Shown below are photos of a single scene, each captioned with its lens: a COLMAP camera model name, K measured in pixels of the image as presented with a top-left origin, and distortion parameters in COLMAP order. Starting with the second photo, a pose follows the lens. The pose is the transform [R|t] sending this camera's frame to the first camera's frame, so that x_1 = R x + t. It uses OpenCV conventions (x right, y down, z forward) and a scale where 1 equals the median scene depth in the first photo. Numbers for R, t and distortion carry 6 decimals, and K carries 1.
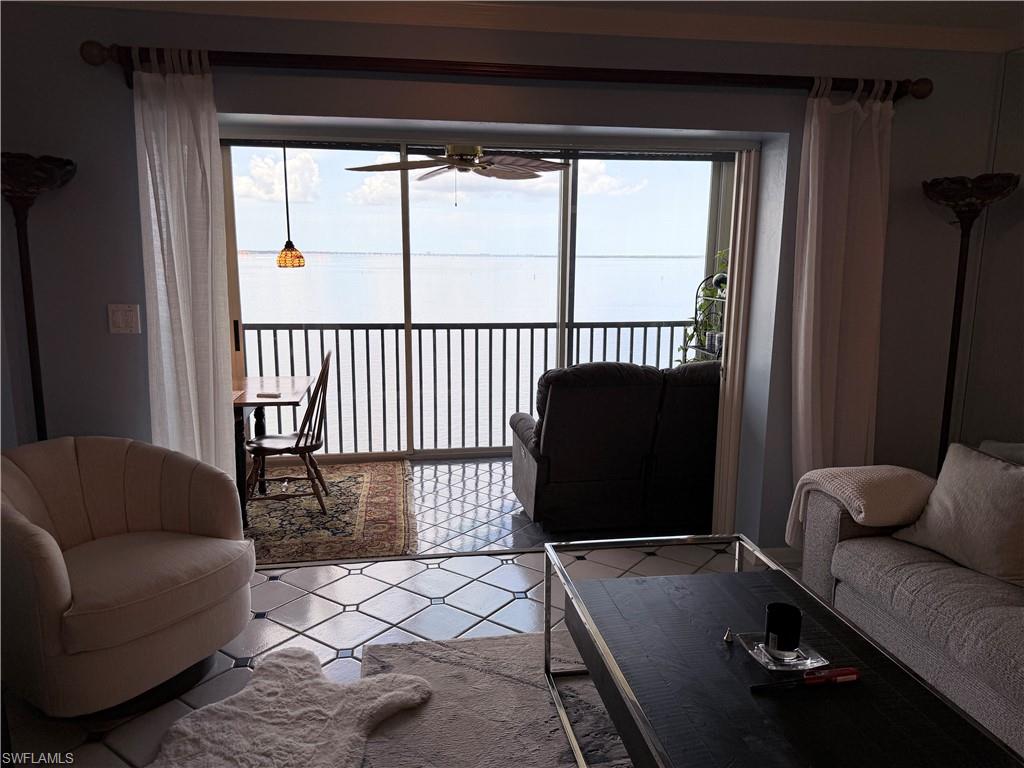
lens RADIAL K [[723.2, 0, 508.0], [0, 723.2, 390.5], [0, 0, 1]] dist [0.058123, -0.078074]
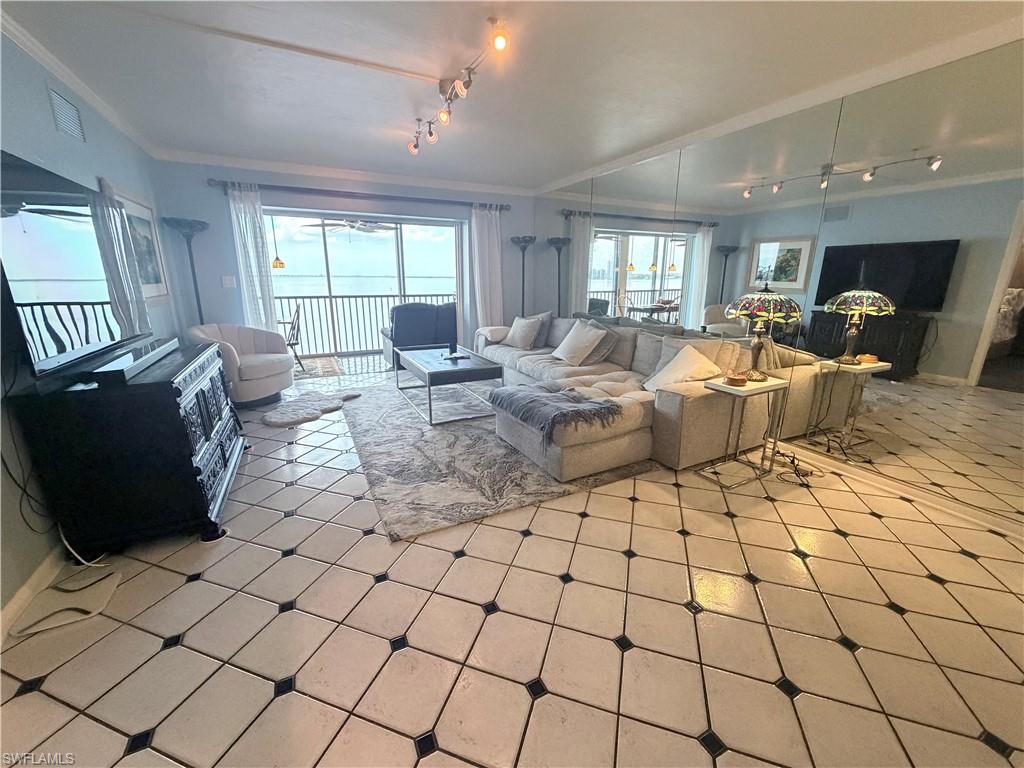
lens RADIAL K [[409.8, 0, 508.0], [0, 409.8, 383.5], [0, 0, 1]] dist [-0.002466, 0.000742]
pose [[0.952984, -0.077173, 0.293027, -0.008751], [0.056021, 0.995226, 0.079915, 0.182830], [-0.297796, -0.059742, 0.952758, -0.662198]]
